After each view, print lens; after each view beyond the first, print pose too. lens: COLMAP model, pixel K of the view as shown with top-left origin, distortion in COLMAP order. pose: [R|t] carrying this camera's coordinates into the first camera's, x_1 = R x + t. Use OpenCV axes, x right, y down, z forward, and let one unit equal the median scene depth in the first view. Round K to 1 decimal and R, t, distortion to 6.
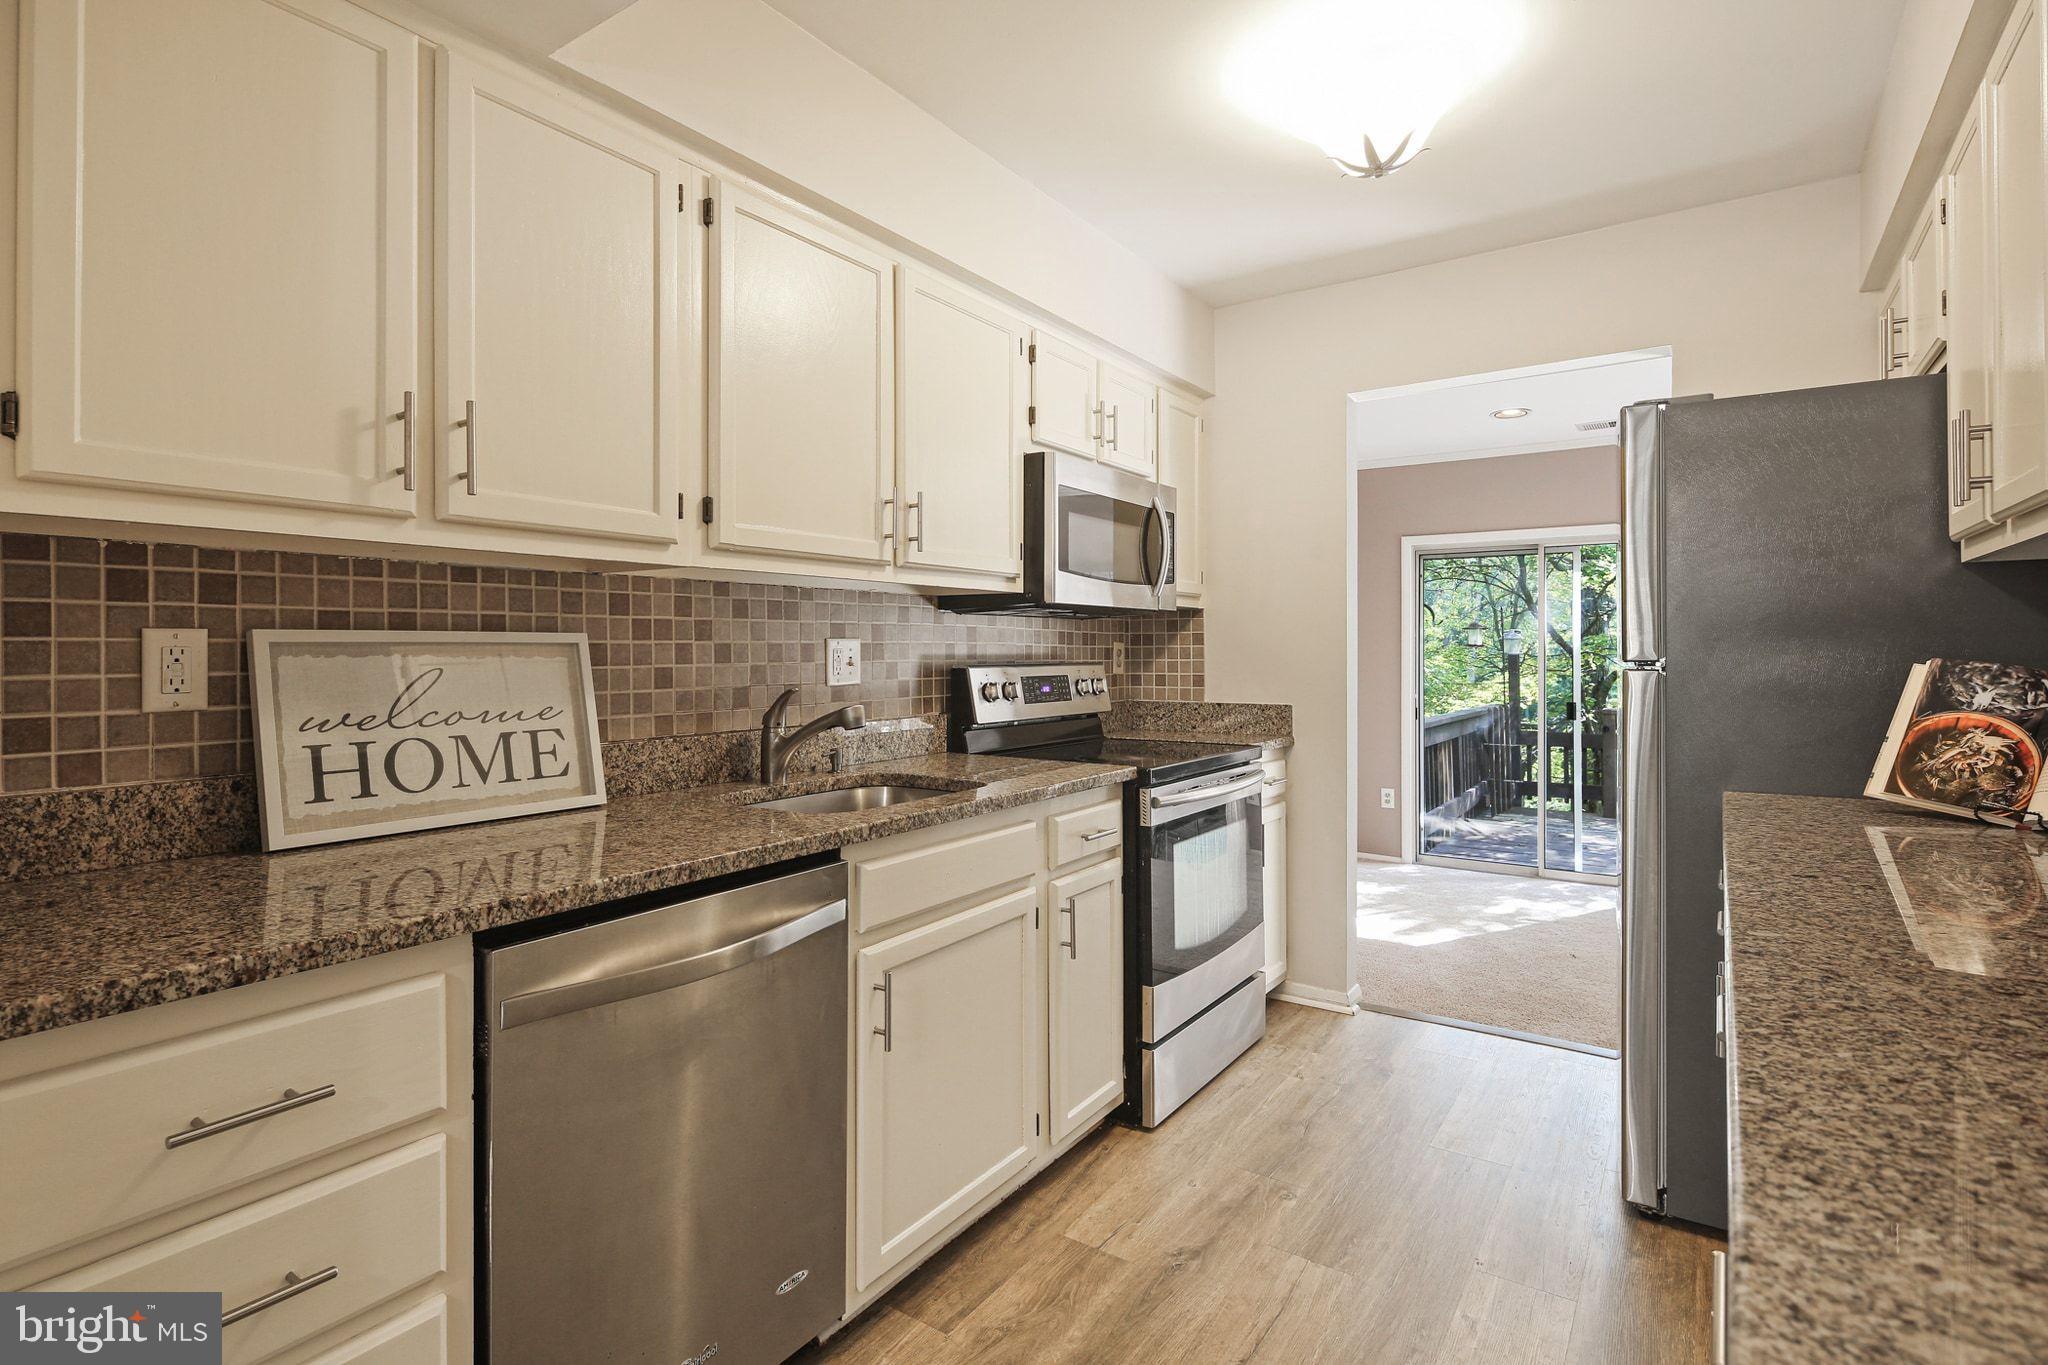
lens RADIAL K [[986.8, 0, 1029.7], [0, 986.8, 665.2], [0, 0, 1]] dist [0.004224, 0.000541]
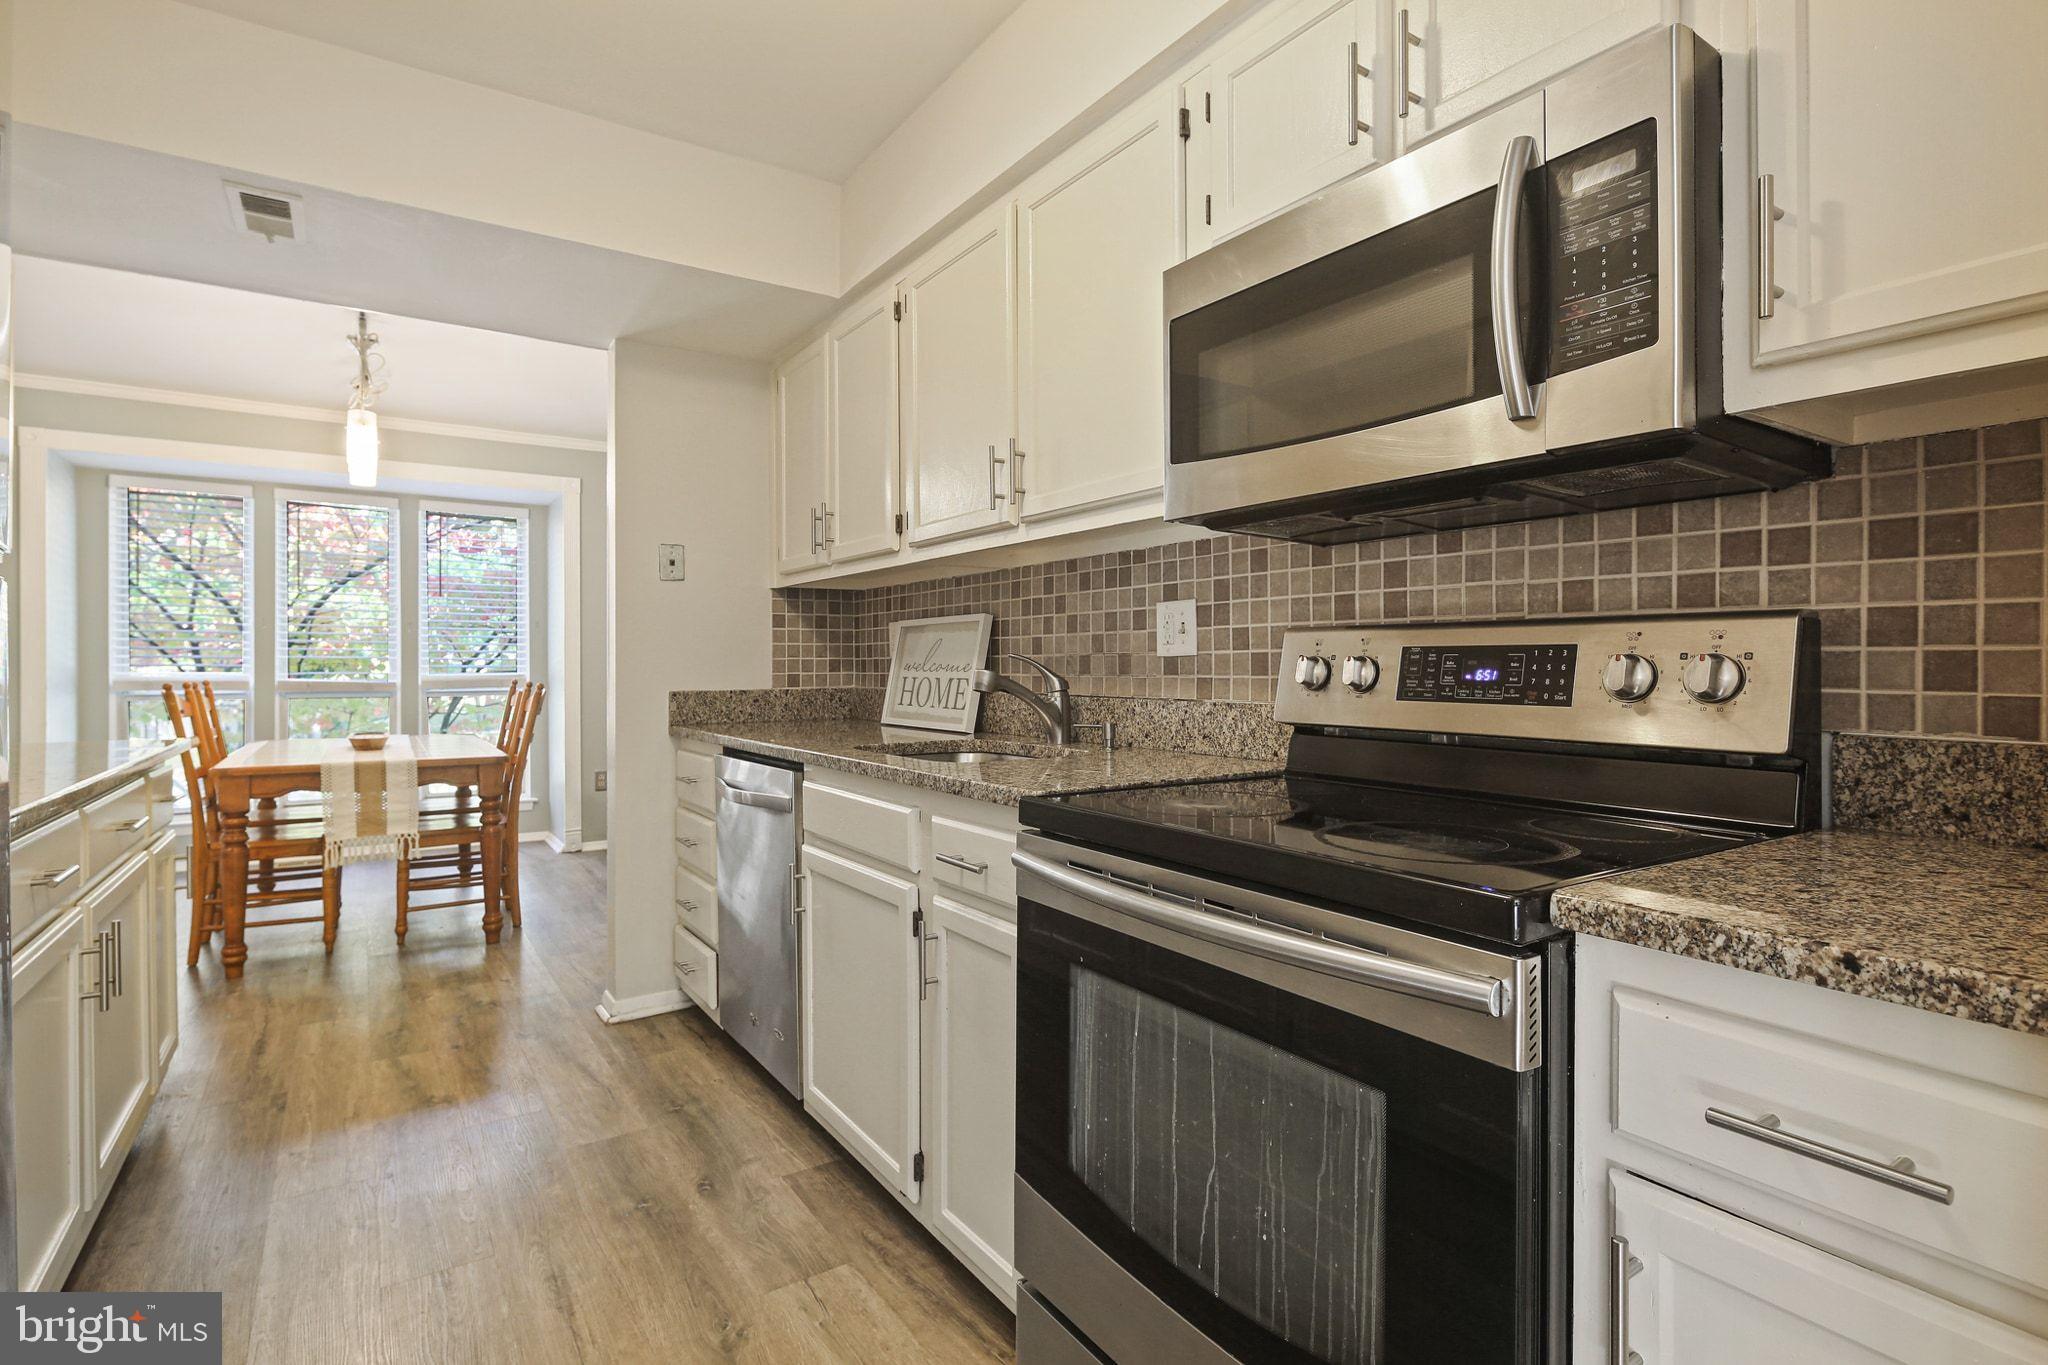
lens RADIAL K [[986.8, 0, 1021.0], [0, 986.8, 669.4], [0, 0, 1]] dist [0.004224, 0.000541]
pose [[-0.364151, 0.010815, -0.931277, 0.740329], [-0.008685, 0.999850, 0.015007, 0.022787], [0.931299, 0.013553, -0.364003, 1.349398]]
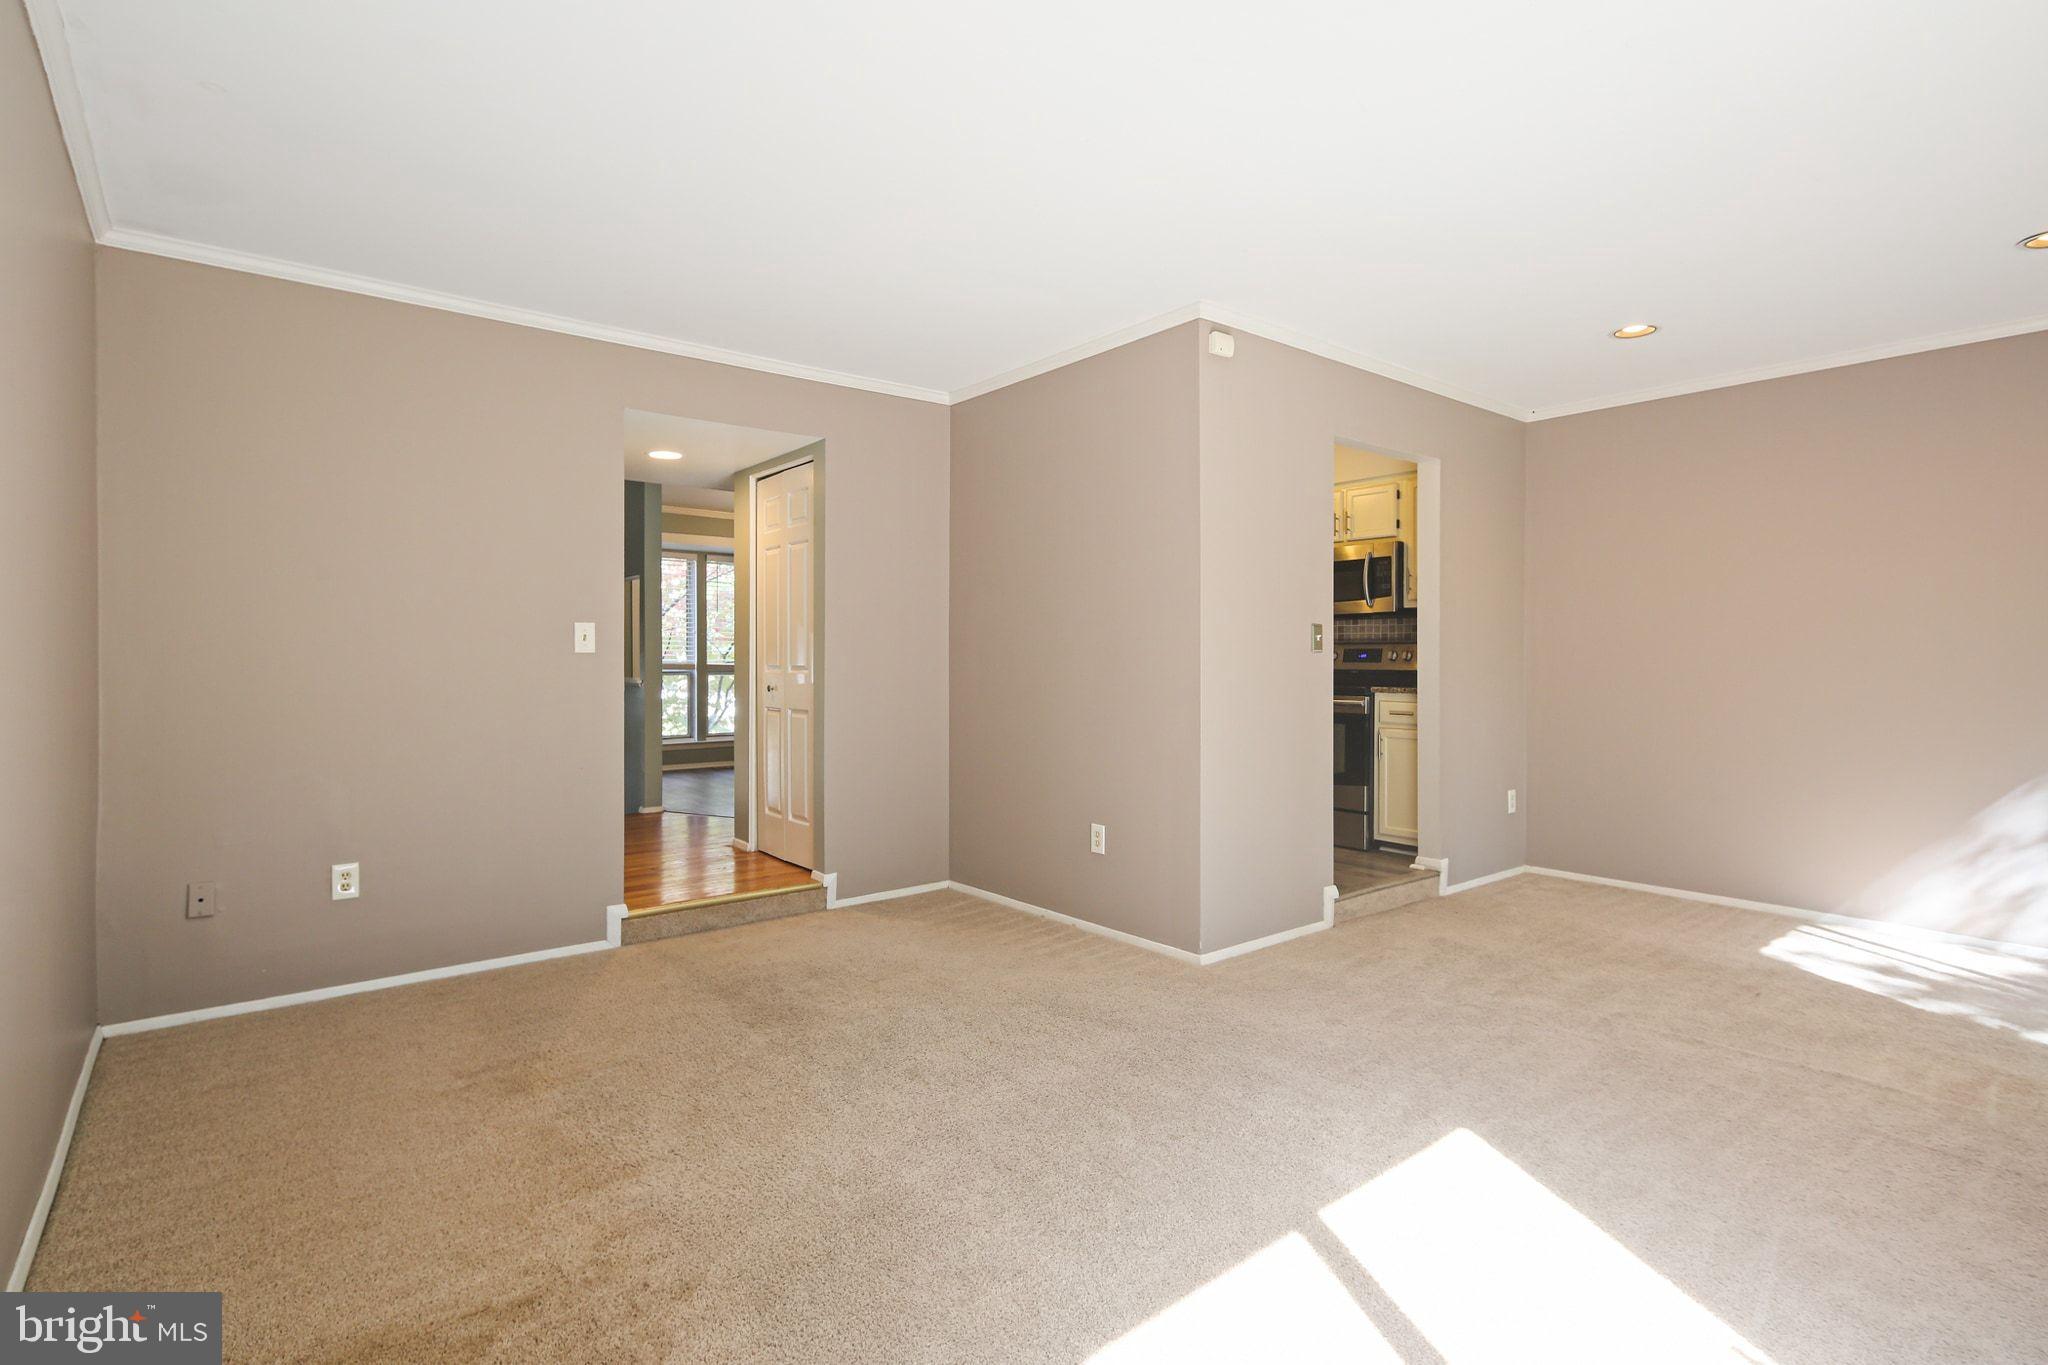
lens RADIAL K [[986.8, 0, 1032.9], [0, 986.8, 664.5], [0, 0, 1]] dist [0.004224, 0.000541]
pose [[-0.264716, 0.013610, -0.964230, 2.577258], [-0.013081, 0.999758, 0.017703, 0.021285], [0.964238, 0.017300, -0.264474, 1.255310]]
